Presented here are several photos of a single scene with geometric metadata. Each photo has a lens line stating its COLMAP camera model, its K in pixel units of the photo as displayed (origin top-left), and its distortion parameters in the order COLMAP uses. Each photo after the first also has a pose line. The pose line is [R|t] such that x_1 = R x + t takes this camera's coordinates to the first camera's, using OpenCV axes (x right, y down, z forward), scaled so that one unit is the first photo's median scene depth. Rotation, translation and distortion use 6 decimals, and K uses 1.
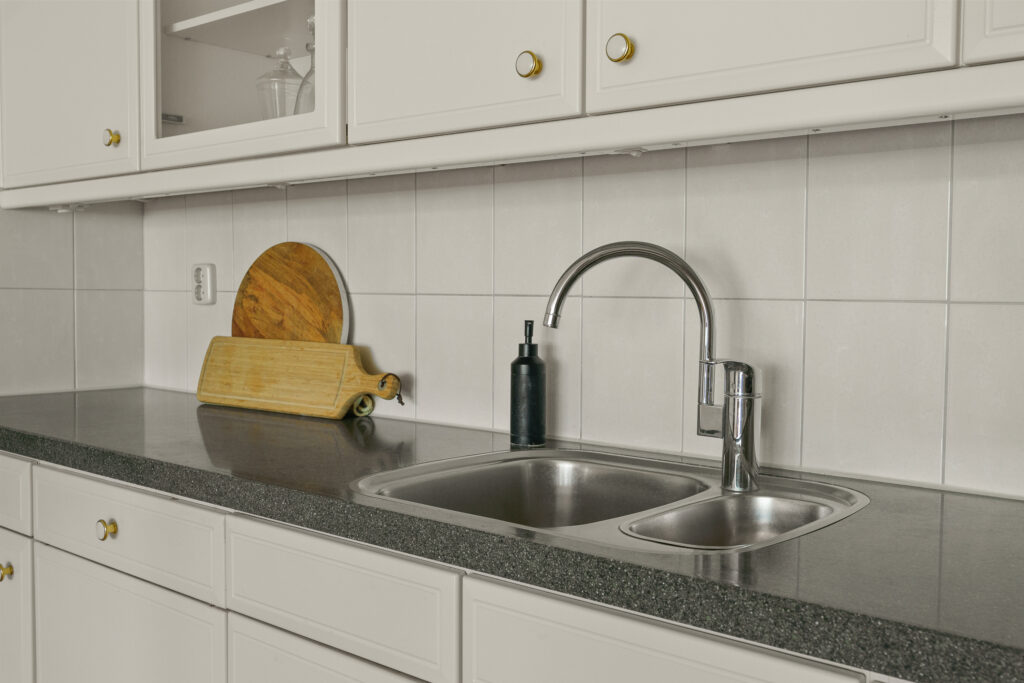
lens RADIAL K [[1015.2, 0, 509.0], [0, 1015.2, 348.8], [0, 0, 1]] dist [0.016886, 0.000000]
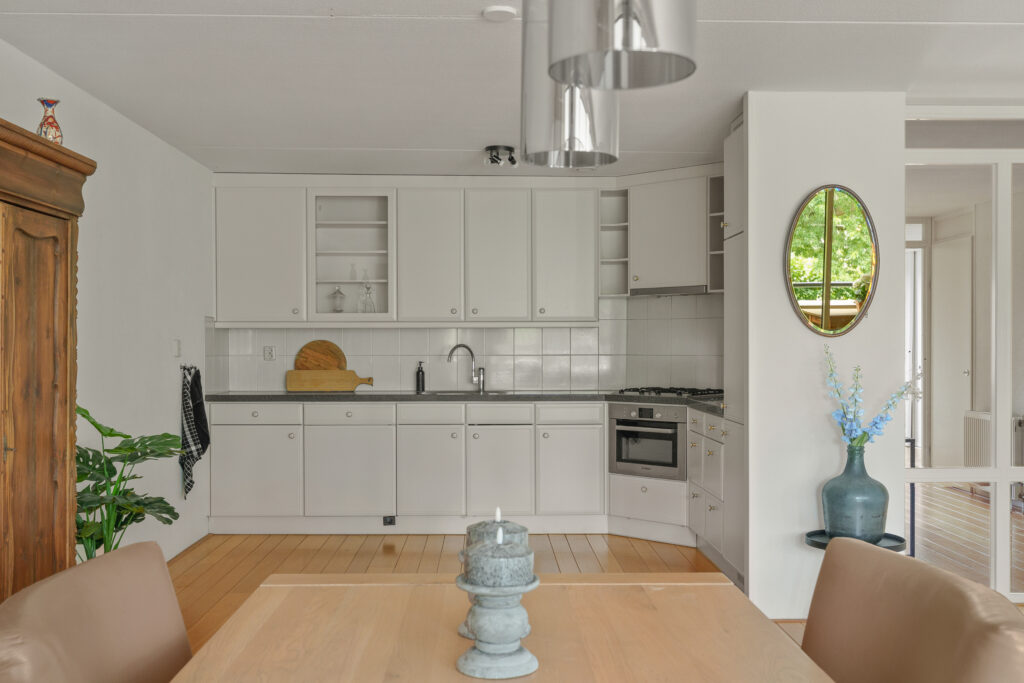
lens RADIAL K [[1002.8, 0, 511.8], [0, 1002.8, 344.4], [0, 0, 1]] dist [0.013943, 0.000000]
pose [[0.746361, -0.013284, 0.665409, -1.908369], [0.047087, 0.998349, -0.032884, 0.043551], [-0.663874, 0.055876, 0.745754, -1.809693]]
